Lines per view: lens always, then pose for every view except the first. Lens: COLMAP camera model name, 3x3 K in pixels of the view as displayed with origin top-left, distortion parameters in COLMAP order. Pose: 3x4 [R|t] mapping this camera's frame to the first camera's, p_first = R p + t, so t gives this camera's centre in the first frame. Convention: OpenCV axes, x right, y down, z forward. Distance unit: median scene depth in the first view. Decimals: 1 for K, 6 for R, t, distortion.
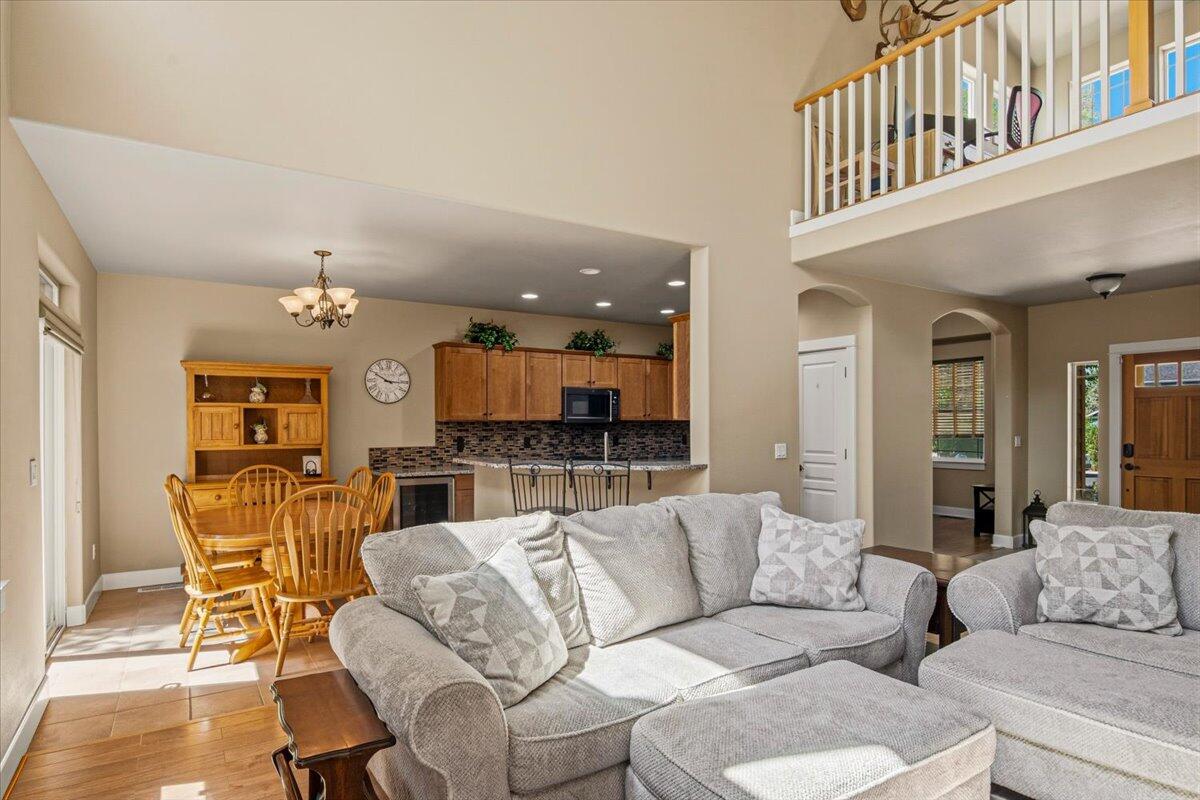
lens RADIAL K [[650.6, 0, 571.8], [0, 650.6, 420.4], [0, 0, 1]] dist [-0.008113, -0.001070]
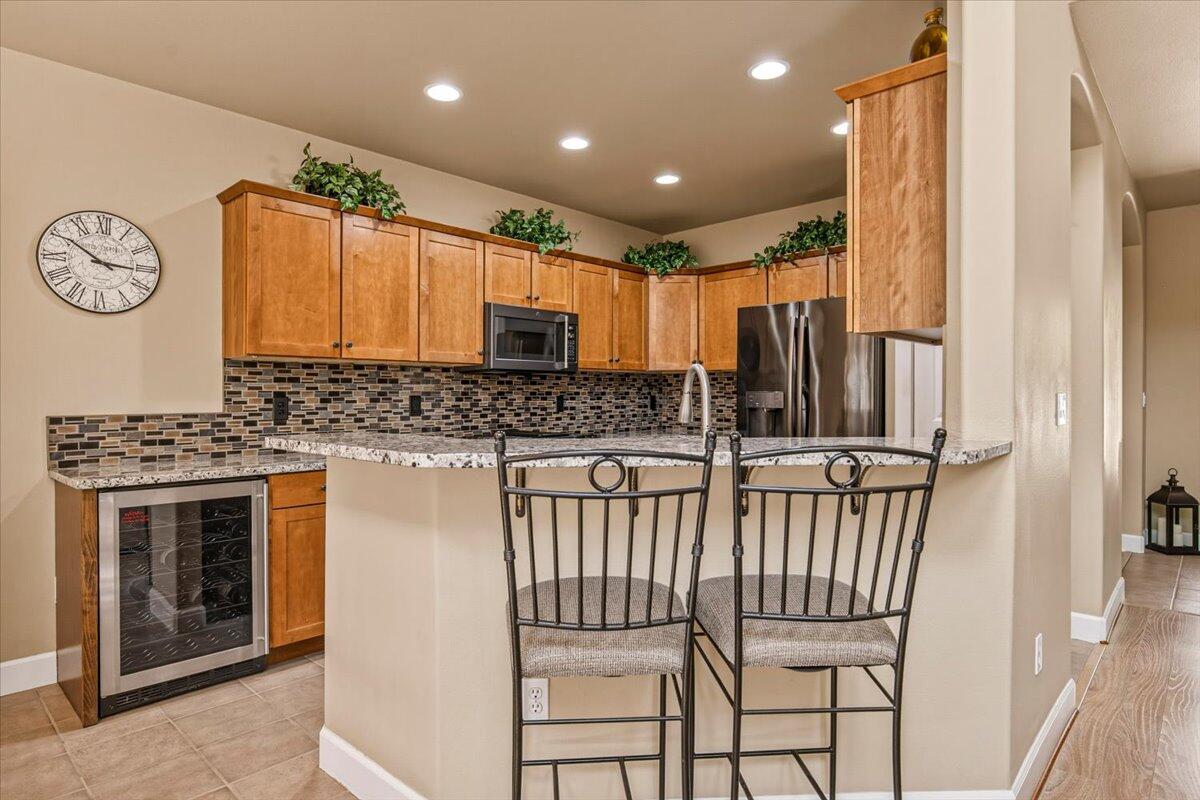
lens RADIAL K [[650.6, 0, 580.1], [0, 650.6, 390.3], [0, 0, 1]] dist [-0.008113, -0.001070]
pose [[0.962902, 0.002162, 0.269842, -0.088470], [0.000466, 0.999953, -0.009673, 0.028448], [-0.269850, 0.009440, 0.962856, 0.480651]]
